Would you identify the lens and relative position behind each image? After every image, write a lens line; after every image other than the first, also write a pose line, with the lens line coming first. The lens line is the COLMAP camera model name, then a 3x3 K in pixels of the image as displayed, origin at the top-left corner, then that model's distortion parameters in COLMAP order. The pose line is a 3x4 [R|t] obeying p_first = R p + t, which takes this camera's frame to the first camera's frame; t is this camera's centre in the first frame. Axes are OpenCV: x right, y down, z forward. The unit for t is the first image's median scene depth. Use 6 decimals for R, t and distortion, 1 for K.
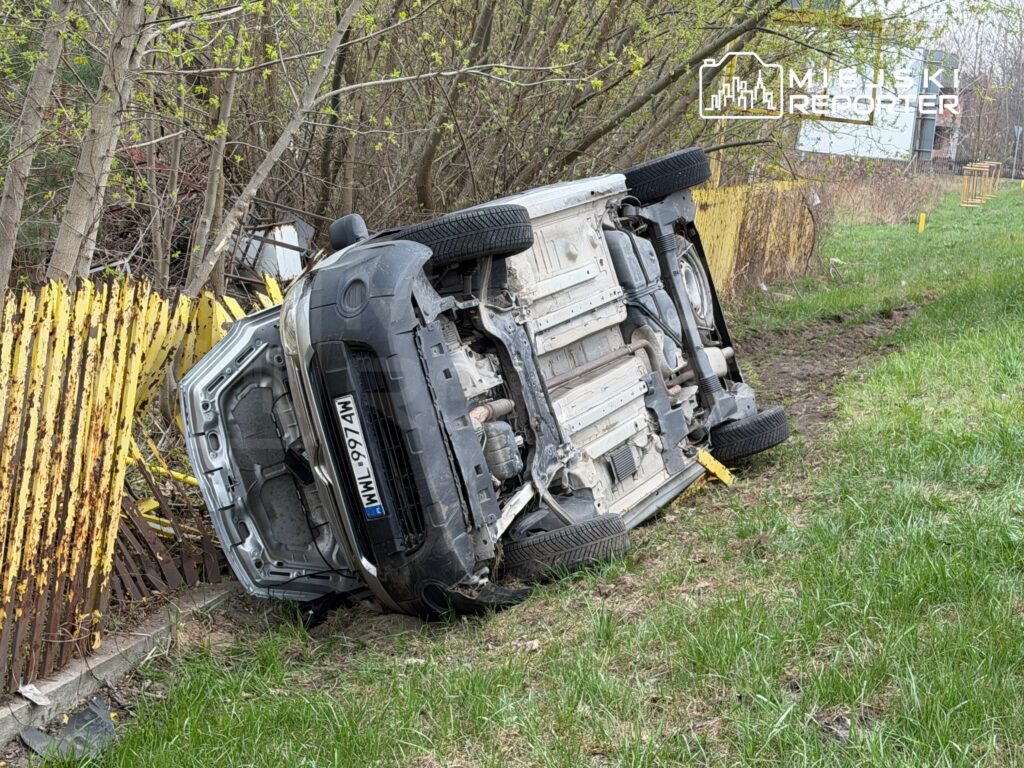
lens RADIAL K [[2063.4, 0, 512.0], [0, 2063.4, 384.0], [0, 0, 1]] dist [-0.000128, 0.037529]
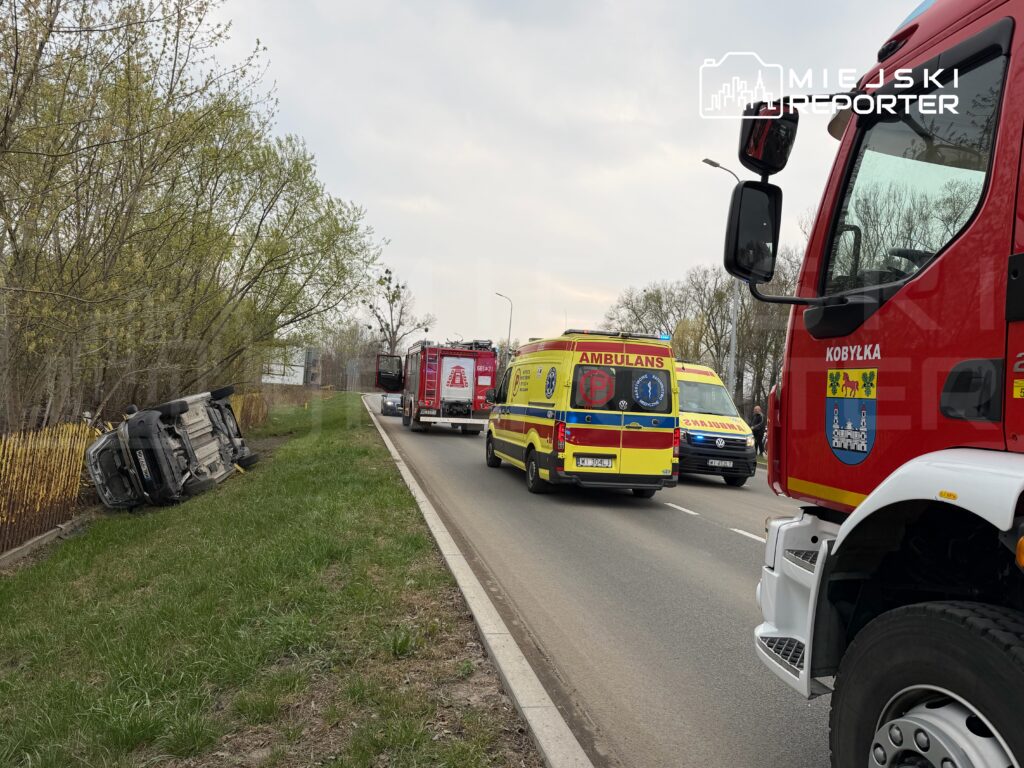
lens RADIAL K [[748.9, 0, 497.0], [0, 748.9, 384.0], [0, 0, 1]] dist [0.047449, -0.001441]
pose [[0.904976, -0.024543, 0.424754, -0.066304], [0.070427, 0.993204, -0.092661, 0.055867], [-0.419593, 0.113770, 0.900554, -0.539328]]
